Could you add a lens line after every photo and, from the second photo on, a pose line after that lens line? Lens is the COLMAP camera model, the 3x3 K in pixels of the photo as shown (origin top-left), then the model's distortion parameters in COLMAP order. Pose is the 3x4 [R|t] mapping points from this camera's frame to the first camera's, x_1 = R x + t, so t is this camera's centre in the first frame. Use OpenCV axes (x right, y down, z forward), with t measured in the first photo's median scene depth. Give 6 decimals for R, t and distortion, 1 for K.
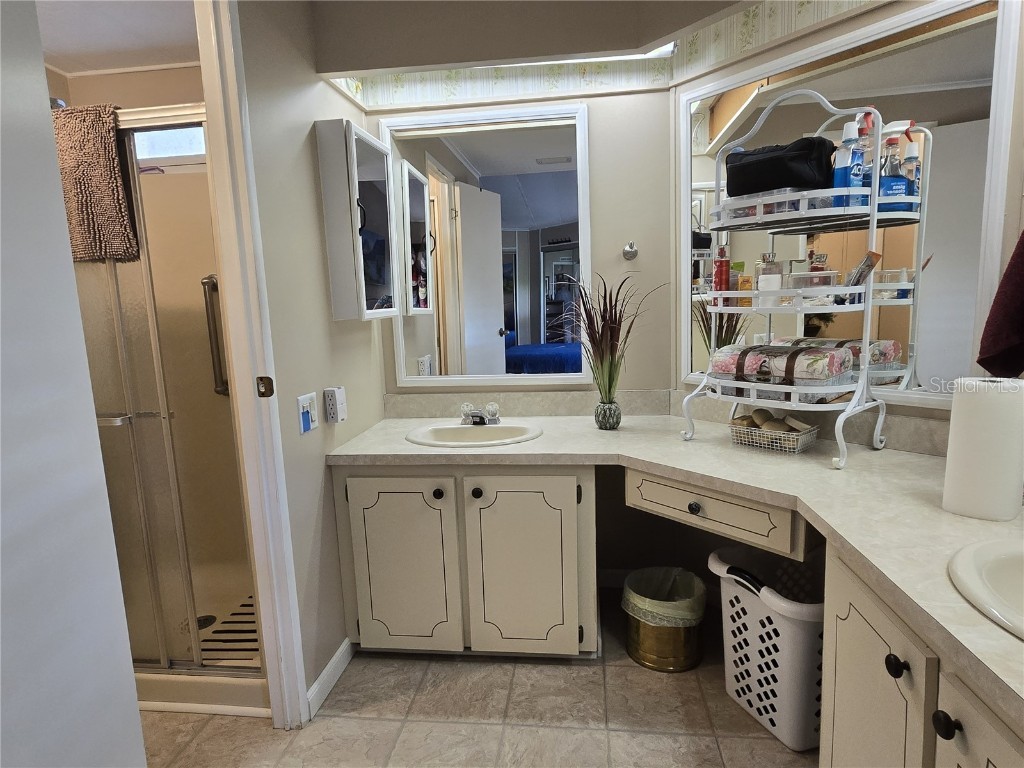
lens RADIAL K [[577.1, 0, 518.5], [0, 577.1, 389.9], [0, 0, 1]] dist [-0.000444, 0.002762]
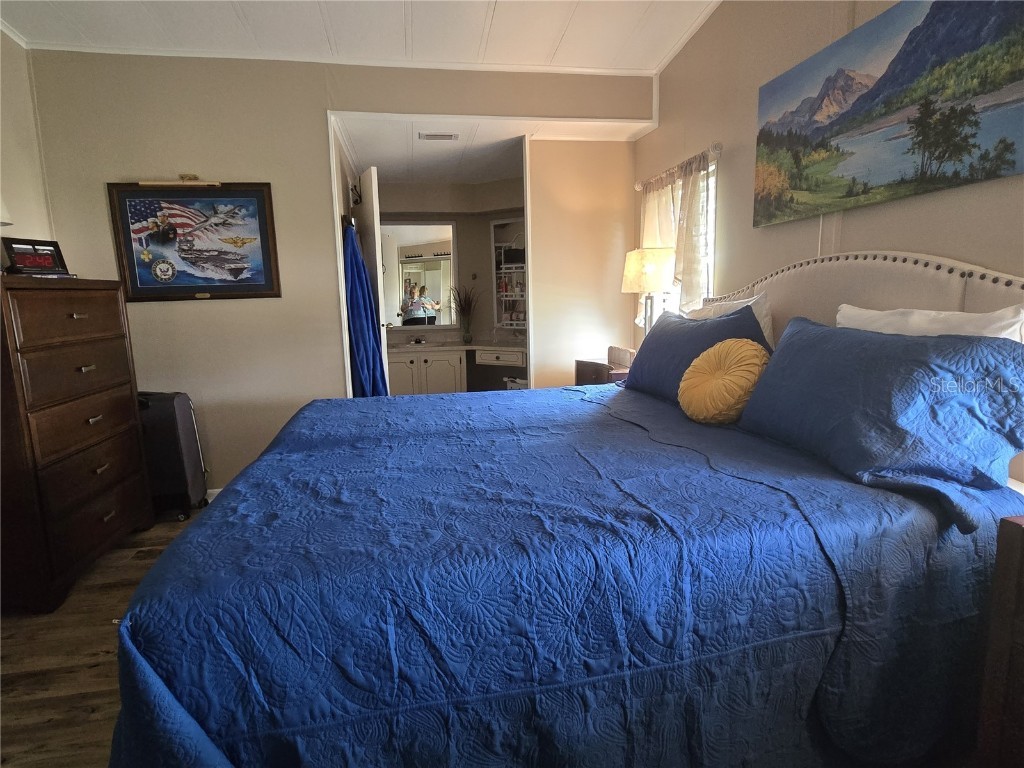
lens RADIAL K [[577.1, 0, 511.4], [0, 577.1, 389.9], [0, 0, 1]] dist [-0.000444, 0.002762]
pose [[0.961150, -0.028696, 0.274530, -0.513148], [0.029547, 0.999563, 0.001034, 0.373699], [-0.274440, 0.007118, 0.961578, -2.127232]]
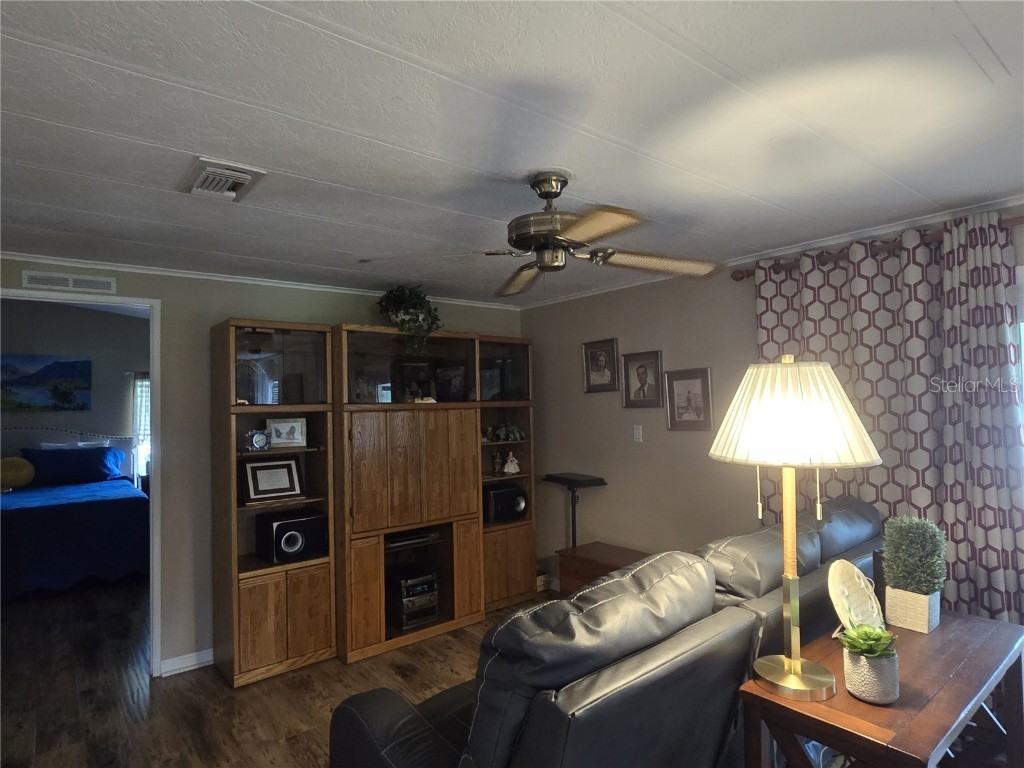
lens RADIAL K [[577.1, 0, 513.0], [0, 577.1, 386.5], [0, 0, 1]] dist [-0.000444, 0.002762]
pose [[-0.705650, 0.078924, 0.704151, -4.179459], [0.156498, 0.986595, 0.046250, 0.173577], [-0.691062, 0.142835, -0.708542, -0.753075]]
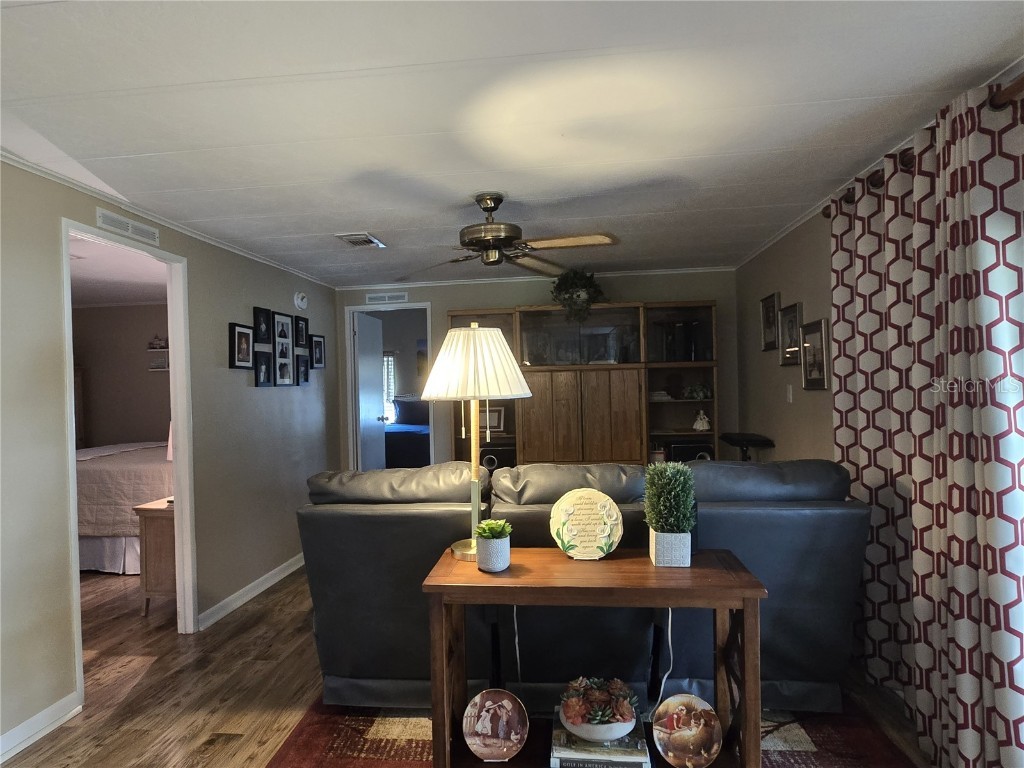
lens RADIAL K [[577.1, 0, 513.5], [0, 577.1, 389.3], [0, 0, 1]] dist [-0.000444, 0.002762]
pose [[0.001493, 0.029231, 0.999572, -5.038587], [0.175335, 0.984080, -0.029040, 0.409942], [-0.984508, 0.175303, -0.003656, -1.681690]]
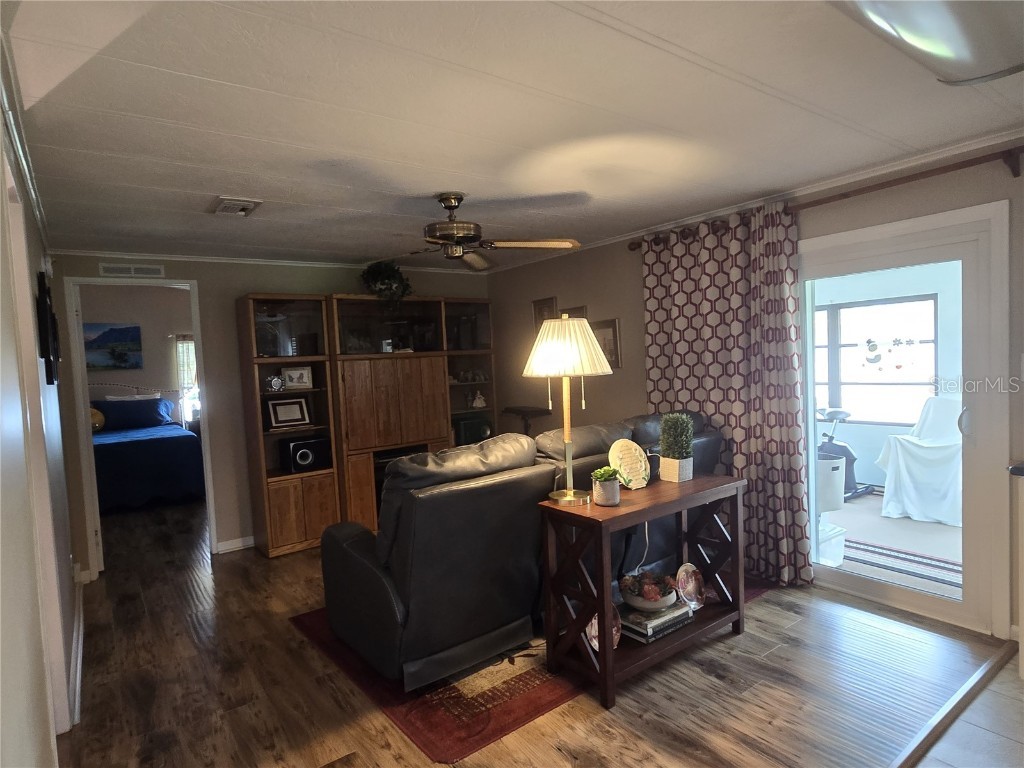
lens RADIAL K [[577.1, 0, 514.3], [0, 577.1, 390.7], [0, 0, 1]] dist [-0.000444, 0.002762]
pose [[-0.673284, 0.032647, 0.738663, -4.845149], [0.186105, 0.974343, 0.126569, 0.209381], [-0.715579, 0.222686, -0.662085, -0.547750]]
